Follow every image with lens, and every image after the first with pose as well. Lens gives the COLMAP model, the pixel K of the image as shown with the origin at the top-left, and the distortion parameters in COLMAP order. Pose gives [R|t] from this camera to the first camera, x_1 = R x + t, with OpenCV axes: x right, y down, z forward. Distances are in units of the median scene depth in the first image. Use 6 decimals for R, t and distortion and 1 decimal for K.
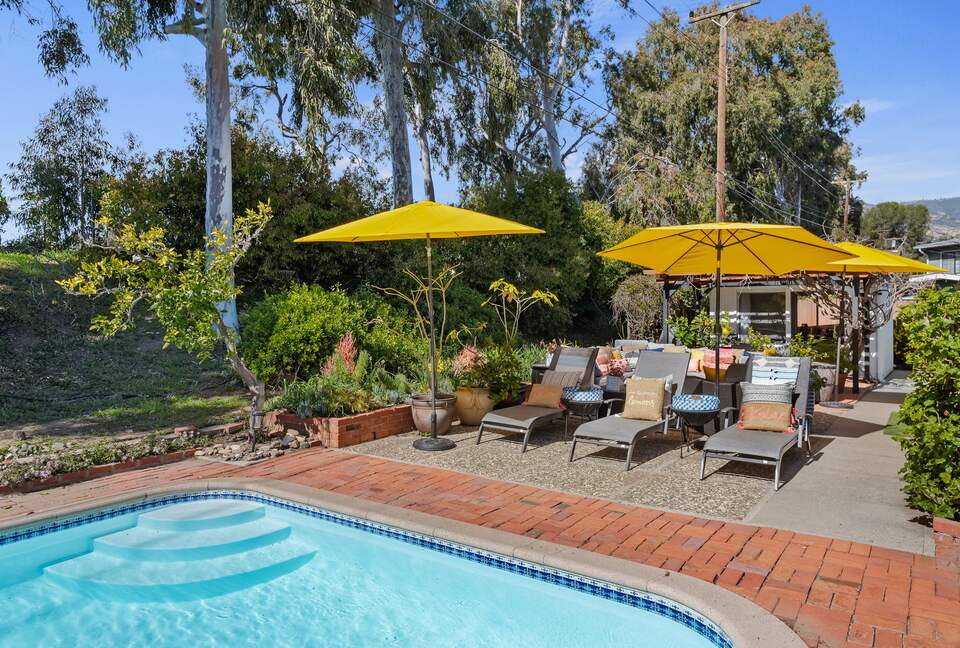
lens RADIAL K [[499.4, 0, 480.6], [0, 499.4, 322.0], [0, 0, 1]] dist [0.000297, 0.000138]
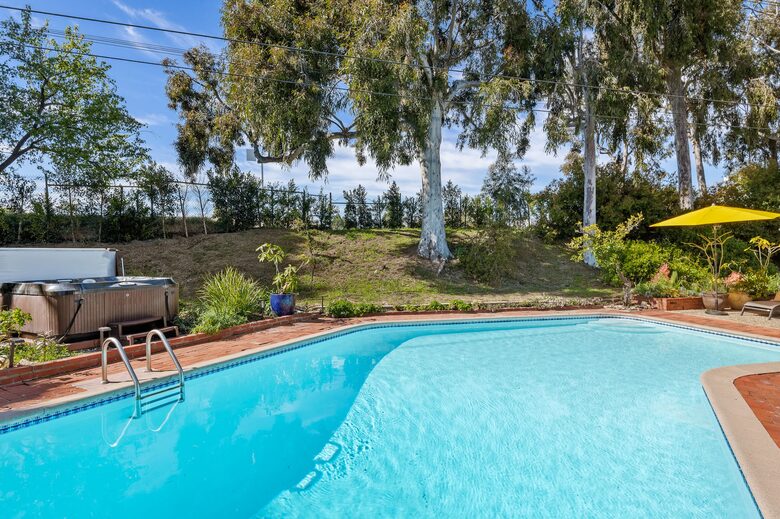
lens RADIAL K [[416.6, 0, 390.0], [0, 416.6, 257.7], [0, 0, 1]] dist [-0.005560, -0.003291]
pose [[0.761601, 0.009915, -0.647970, -0.005075], [-0.010842, 0.999938, 0.002558, 0.005557], [0.647955, 0.005078, 0.761662, -1.165456]]
